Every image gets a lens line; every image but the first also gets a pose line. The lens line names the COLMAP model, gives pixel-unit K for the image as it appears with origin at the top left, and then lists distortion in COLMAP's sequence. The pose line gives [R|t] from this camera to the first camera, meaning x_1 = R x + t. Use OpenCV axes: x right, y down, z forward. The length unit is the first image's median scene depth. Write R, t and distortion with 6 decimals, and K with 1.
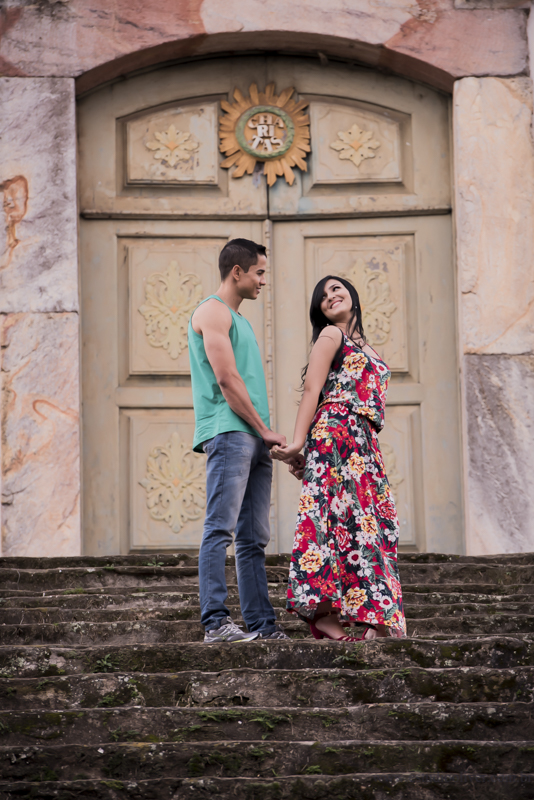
lens RADIAL K [[5236.4, 0, 267.0], [0, 5236.4, 400.0], [0, 0, 1]] dist [2.592233, -26.112990]
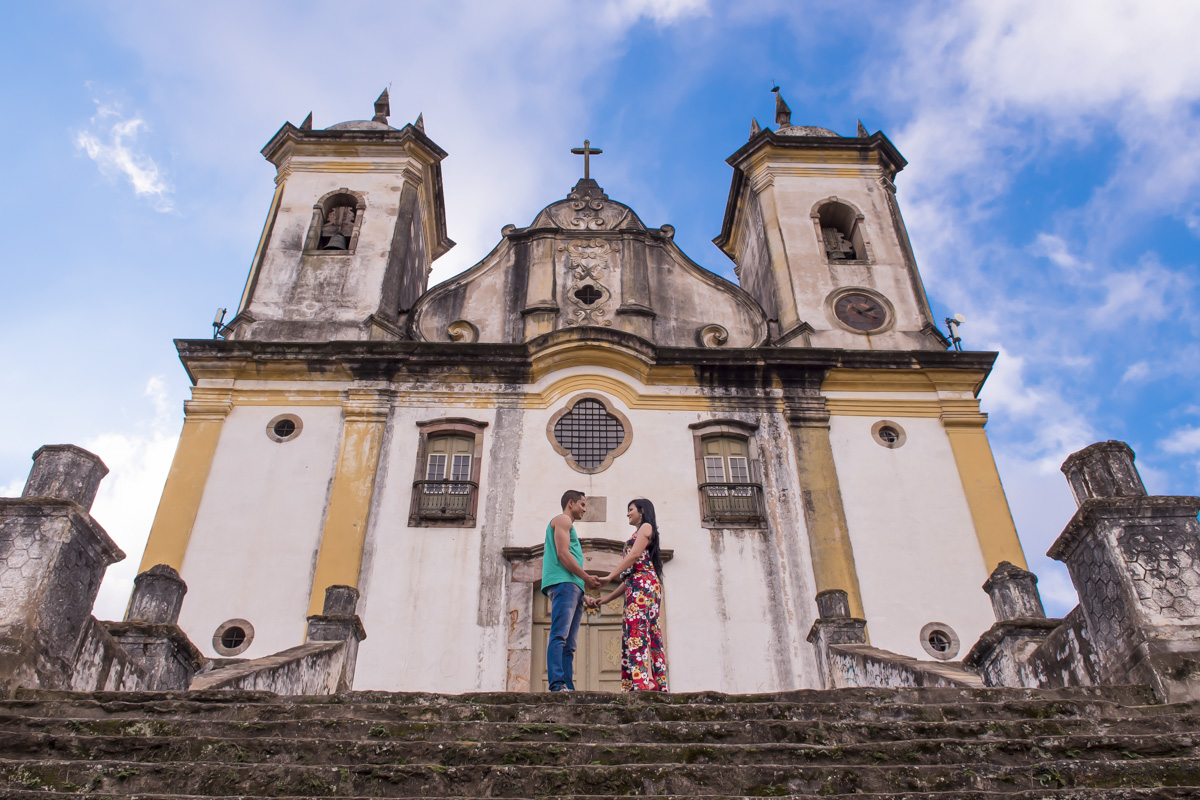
lens RADIAL K [[920.0, 0, 591.7], [0, 920.0, 395.5], [0, 0, 1]] dist [-0.021307, -0.036759]
pose [[0.999880, 0.014386, -0.005797, 0.007616], [-0.015503, 0.938421, -0.345145, 0.060589], [0.000475, 0.345193, 0.938532, 0.728959]]
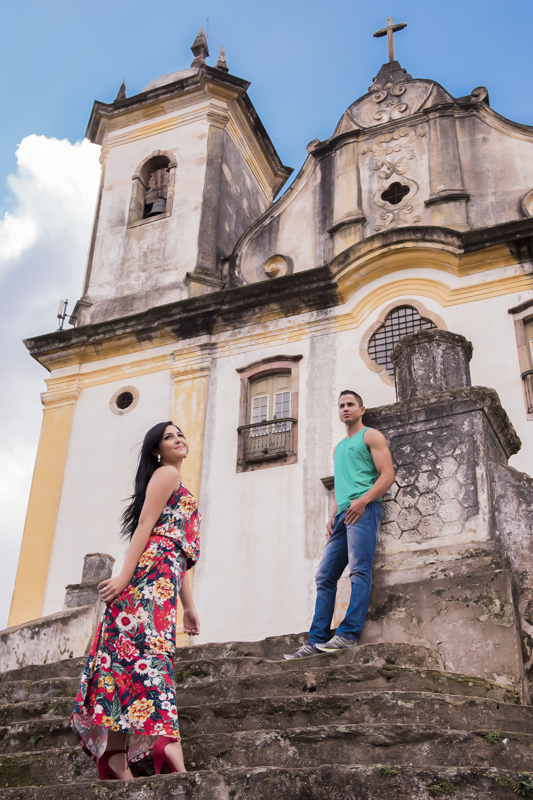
lens RADIAL K [[945.8, 0, 269.9], [0, 945.8, 408.0], [0, 0, 1]] dist [0.058119, -0.001383]
pose [[0.915033, -0.176205, -0.362859, 0.283379], [0.085892, 0.964028, -0.251539, 0.050261], [0.394129, 0.199000, 0.897252, 0.774210]]
